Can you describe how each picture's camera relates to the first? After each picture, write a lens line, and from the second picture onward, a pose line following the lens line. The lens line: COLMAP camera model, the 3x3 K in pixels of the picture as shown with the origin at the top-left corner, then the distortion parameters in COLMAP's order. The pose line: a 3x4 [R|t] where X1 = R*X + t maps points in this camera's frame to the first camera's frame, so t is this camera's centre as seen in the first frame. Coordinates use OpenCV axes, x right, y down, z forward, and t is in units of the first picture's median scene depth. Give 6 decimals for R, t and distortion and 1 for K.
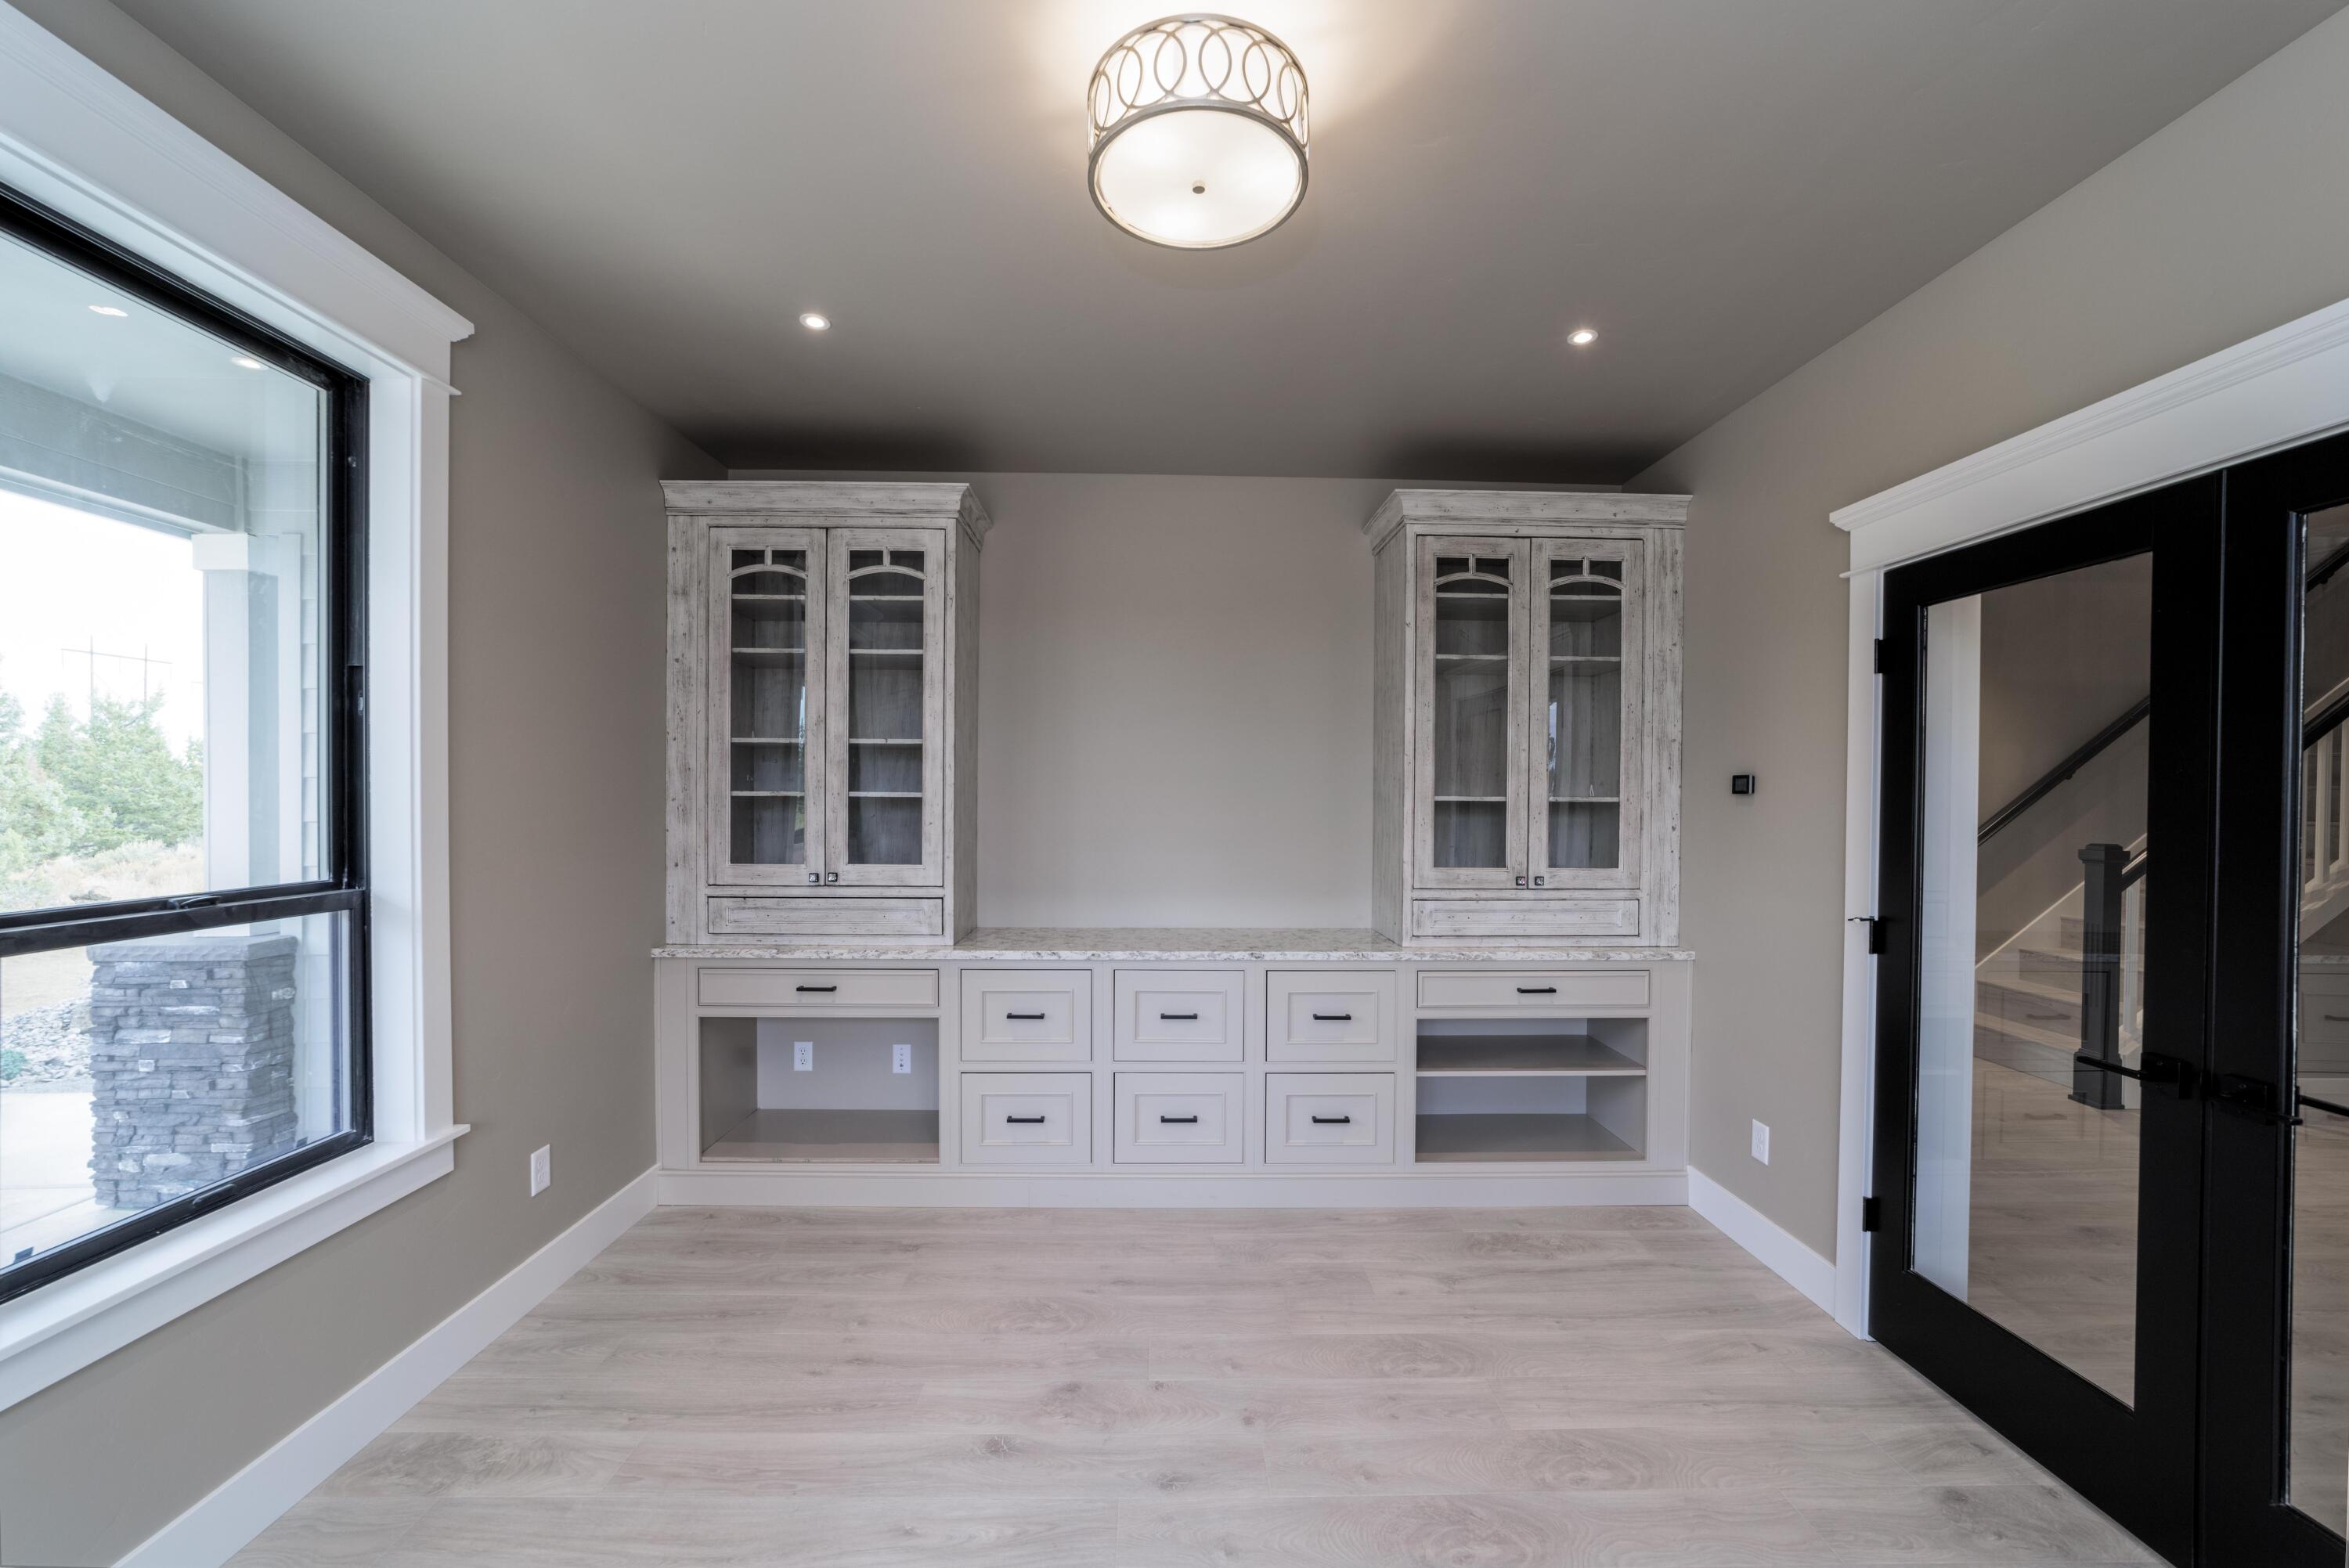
lens RADIAL K [[916.2, 0, 1177.0], [0, 916.2, 791.1], [0, 0, 1]] dist [-0.028601, 0.009631]
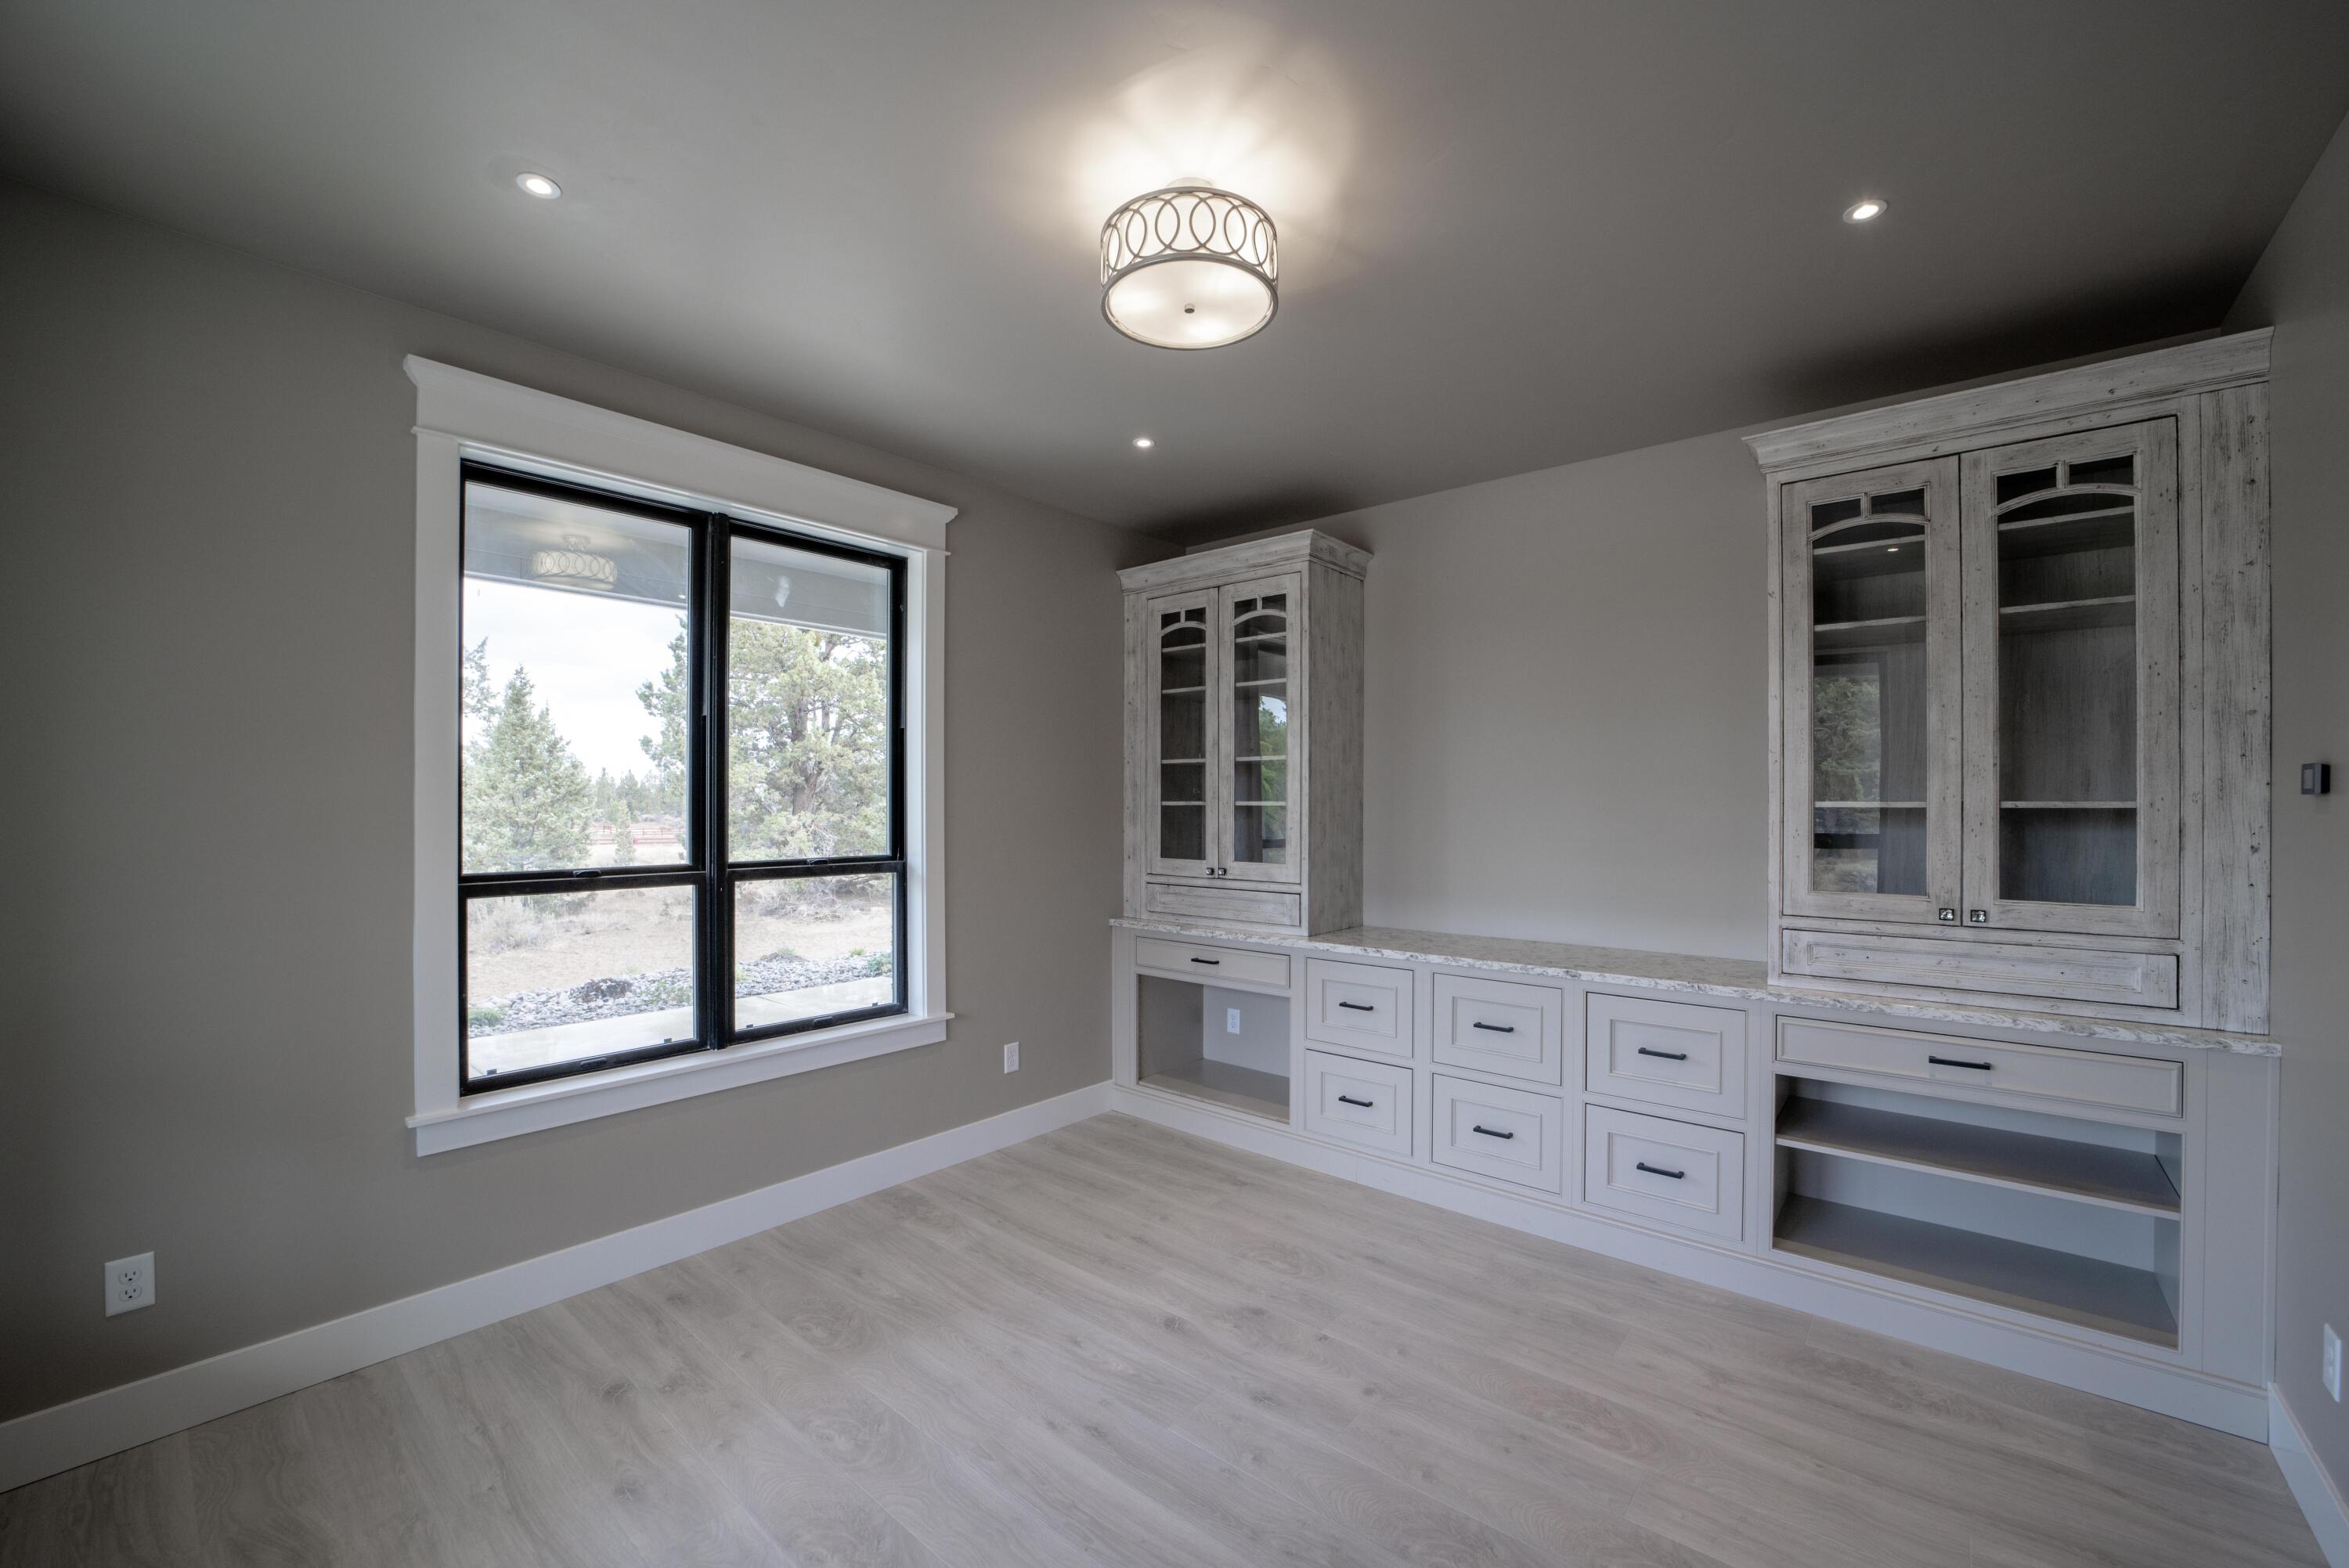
lens RADIAL K [[931.4, 0, 1180.4], [0, 931.4, 788.2], [0, 0, 1]] dist [-0.050227, 0.011274]
pose [[0.748946, -0.016292, -0.662431, 0.403666], [0.005020, 0.999809, -0.018913, 0.006097], [0.662612, 0.010839, 0.748884, 0.031469]]
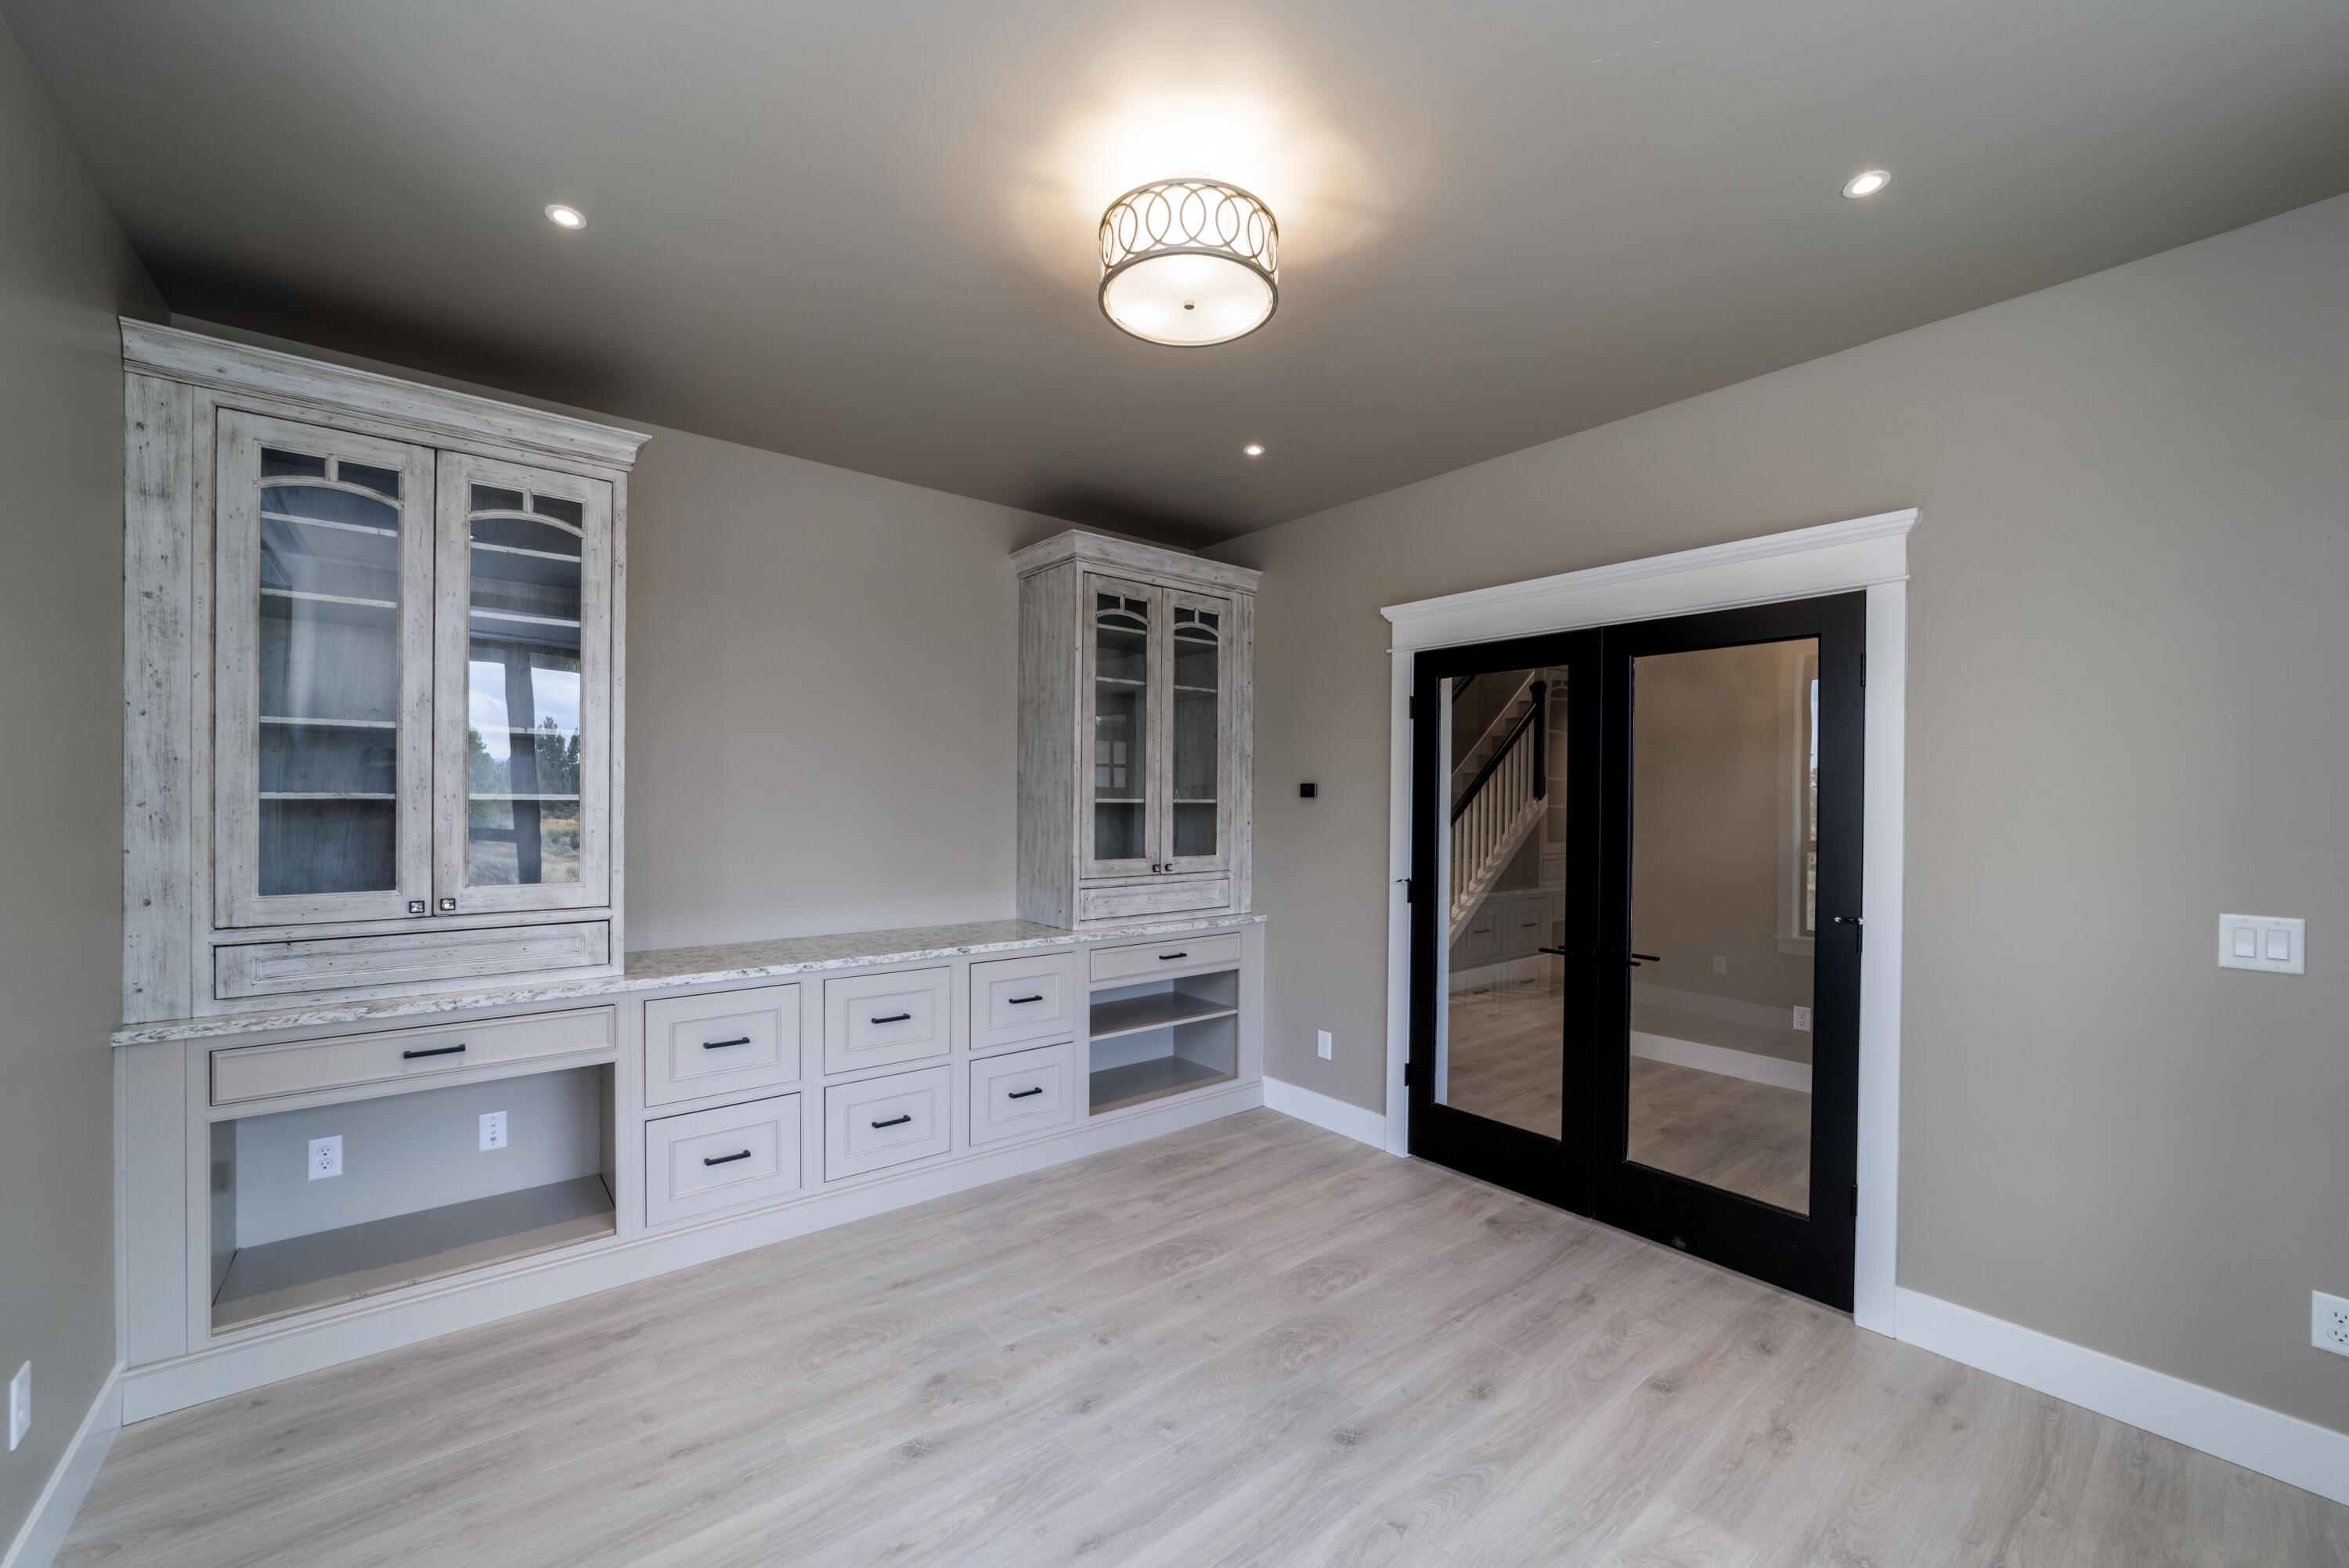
lens RADIAL K [[916.2, 0, 1177.0], [0, 916.2, 791.1], [0, 0, 1]] dist [-0.028601, 0.009631]
pose [[0.787817, 0.004286, 0.615895, -0.360267], [-0.004303, 0.999990, -0.001455, -0.002887], [-0.615895, -0.001504, 0.787827, 0.020888]]
